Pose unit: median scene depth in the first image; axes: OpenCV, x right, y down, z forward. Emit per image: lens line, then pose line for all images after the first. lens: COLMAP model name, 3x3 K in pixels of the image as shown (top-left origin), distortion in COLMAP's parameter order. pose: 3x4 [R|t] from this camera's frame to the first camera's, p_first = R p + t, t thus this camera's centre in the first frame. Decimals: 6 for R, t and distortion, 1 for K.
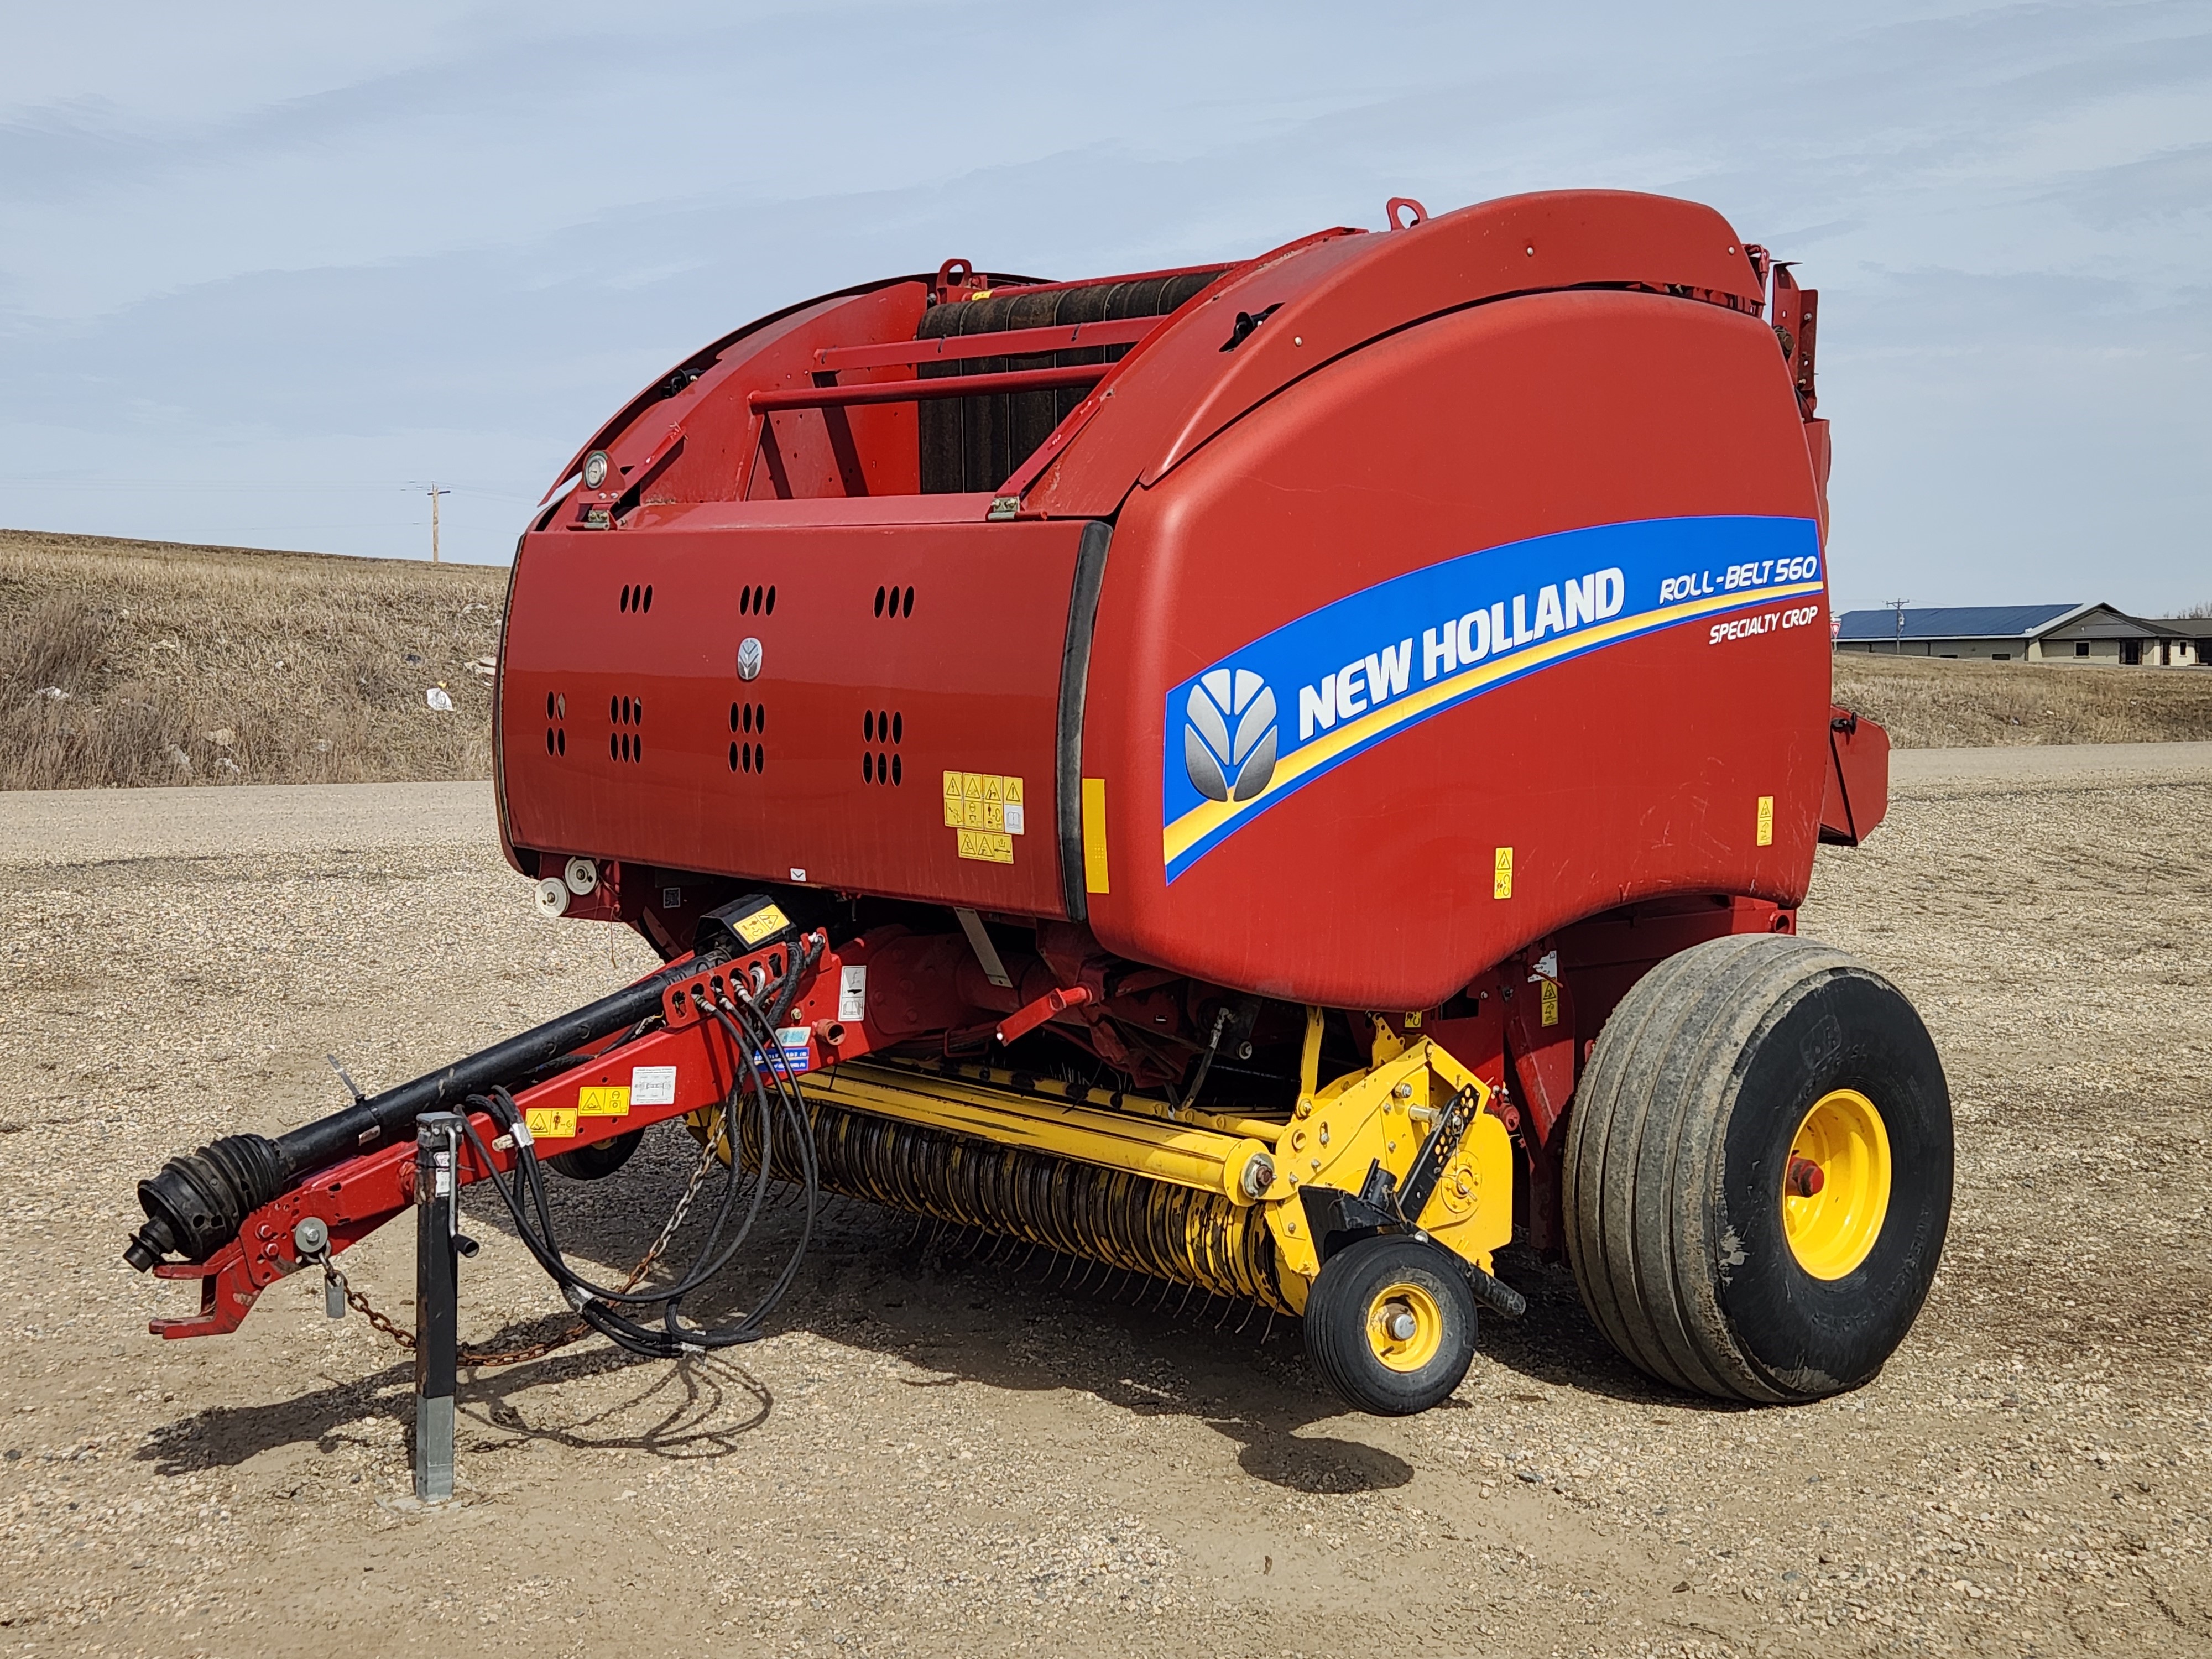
lens RADIAL K [[2823.0, 0, 1106.0], [0, 2823.0, 829.5], [0, 0, 1]] dist [0.100100, 0.005365]
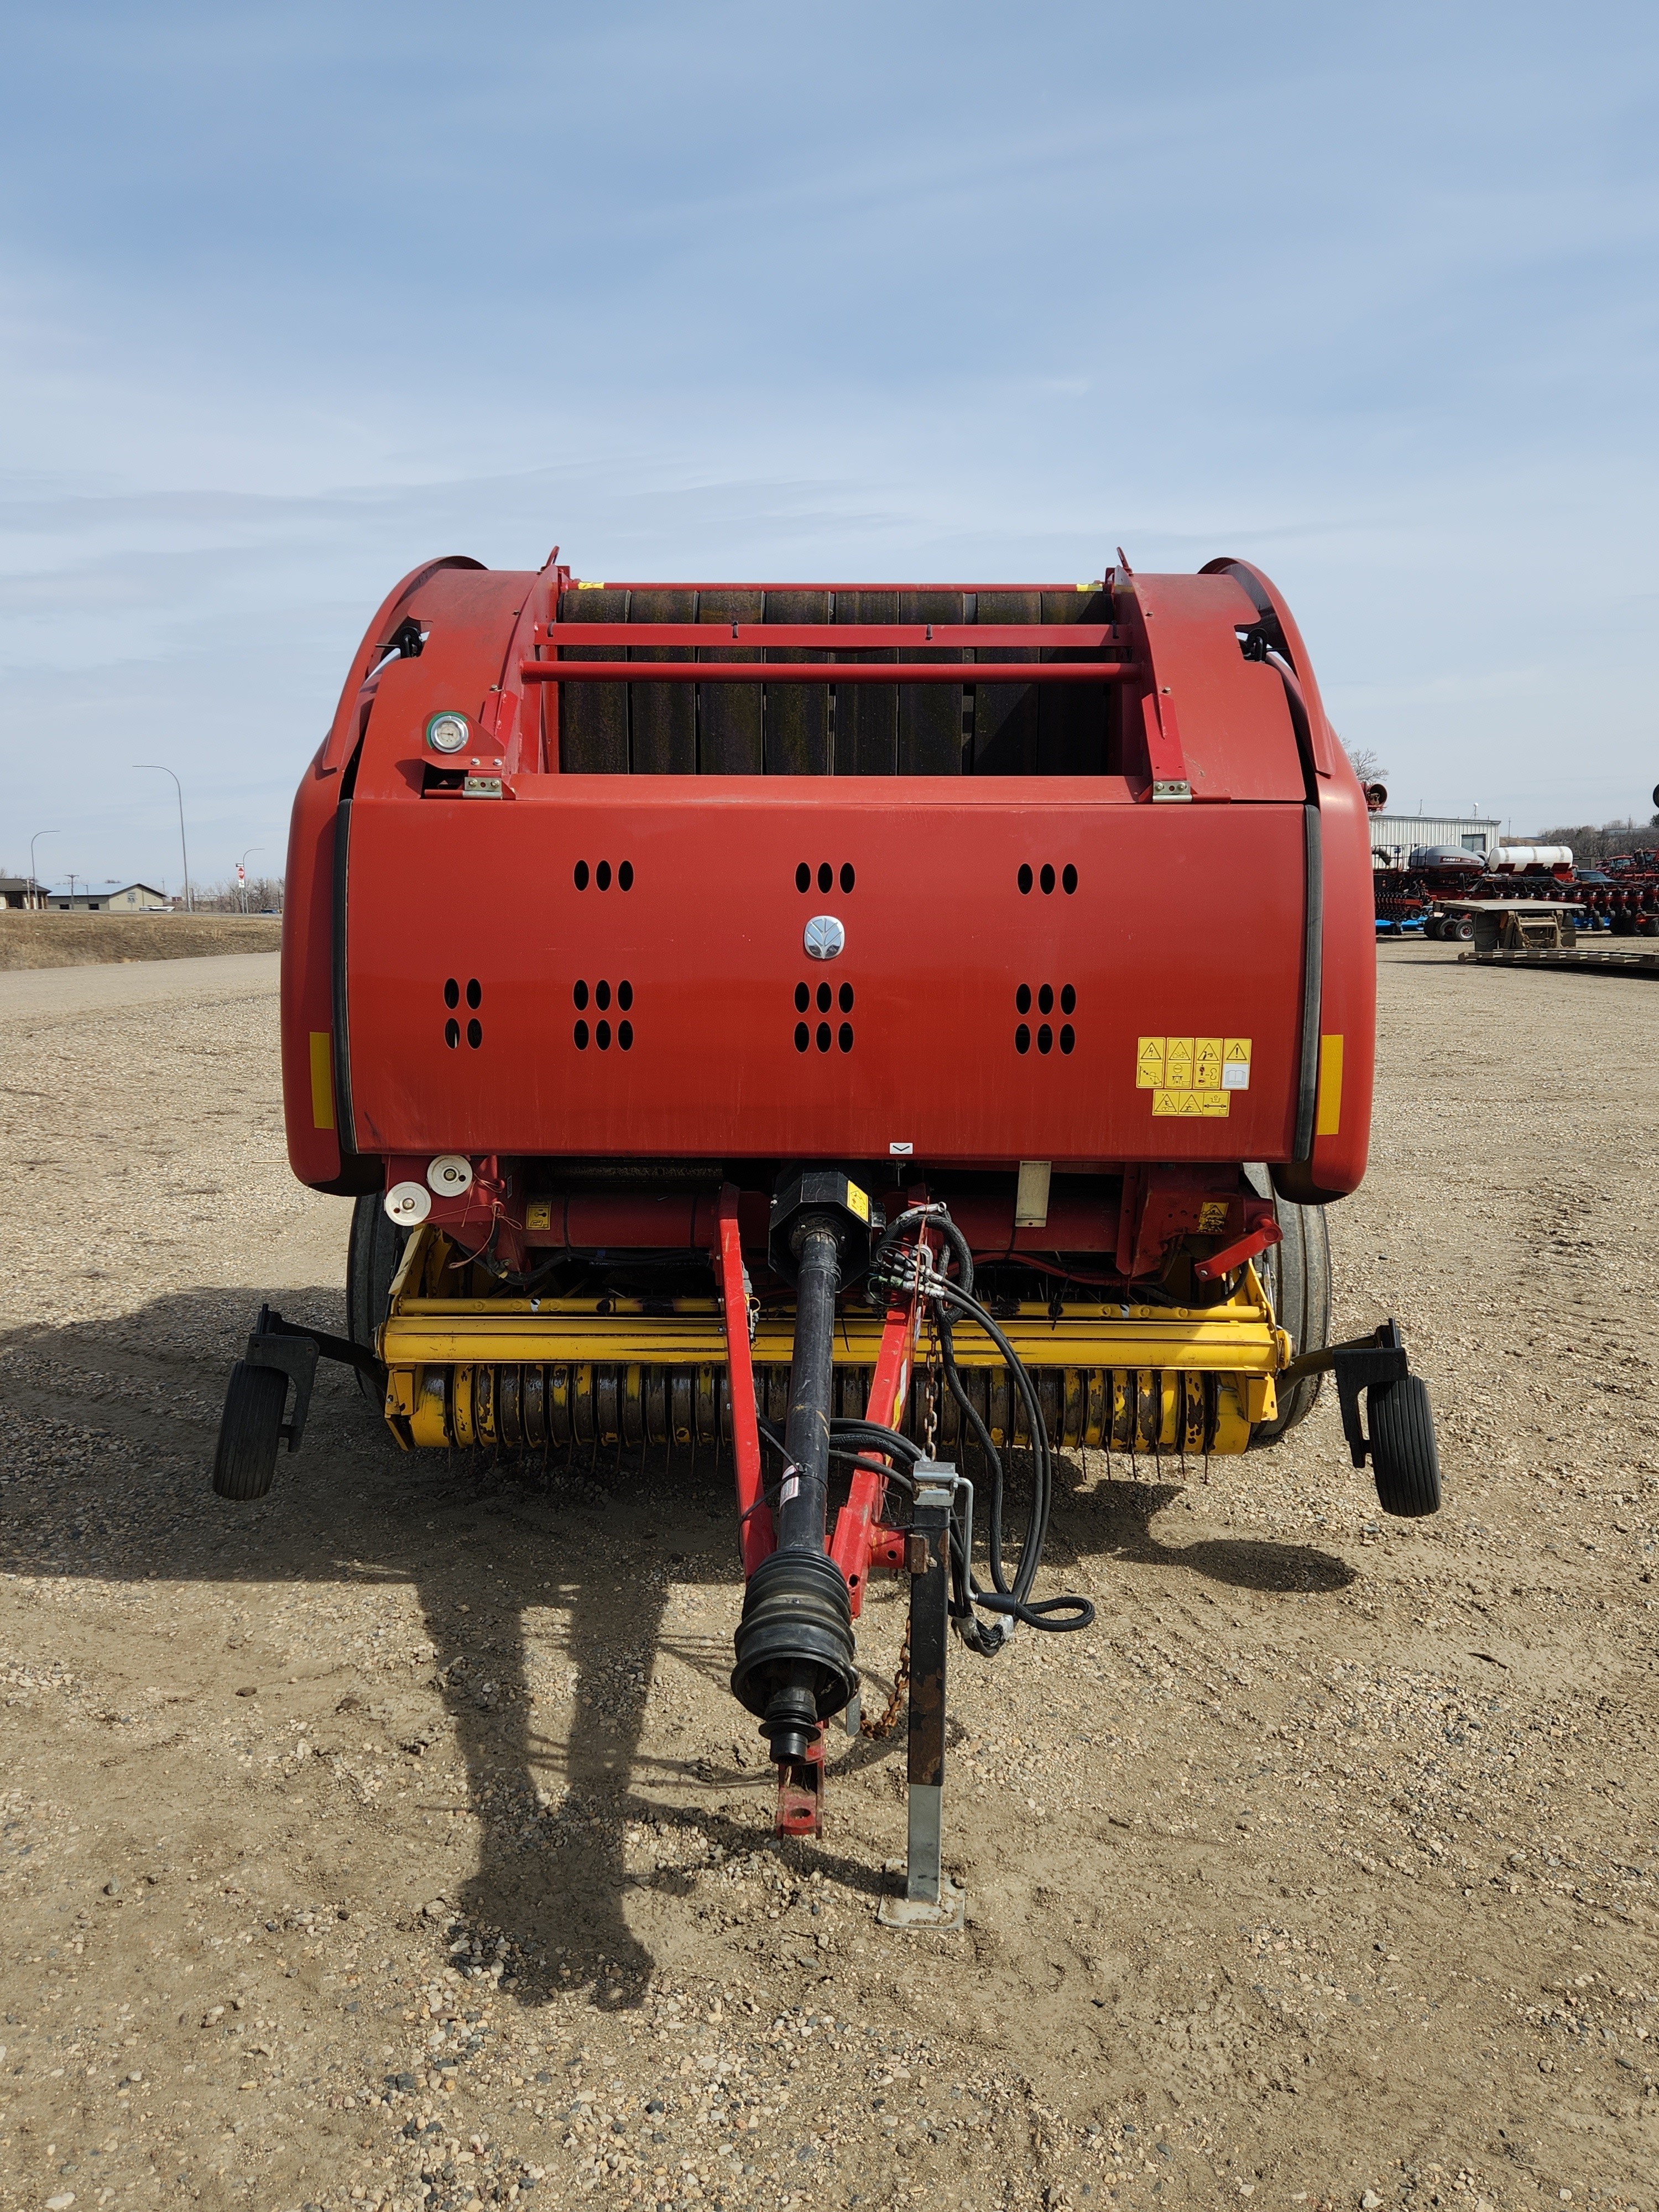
lens RADIAL K [[1718.3, 0, 829.3], [0, 1718.3, 1063.3], [0, 0, 1]] dist [0.027577, -0.002437]
pose [[0.690445, -0.085860, 0.718272, -0.569188], [0.058784, 0.996307, 0.062589, -0.054951], [-0.720993, -0.000991, 0.692942, 0.592573]]
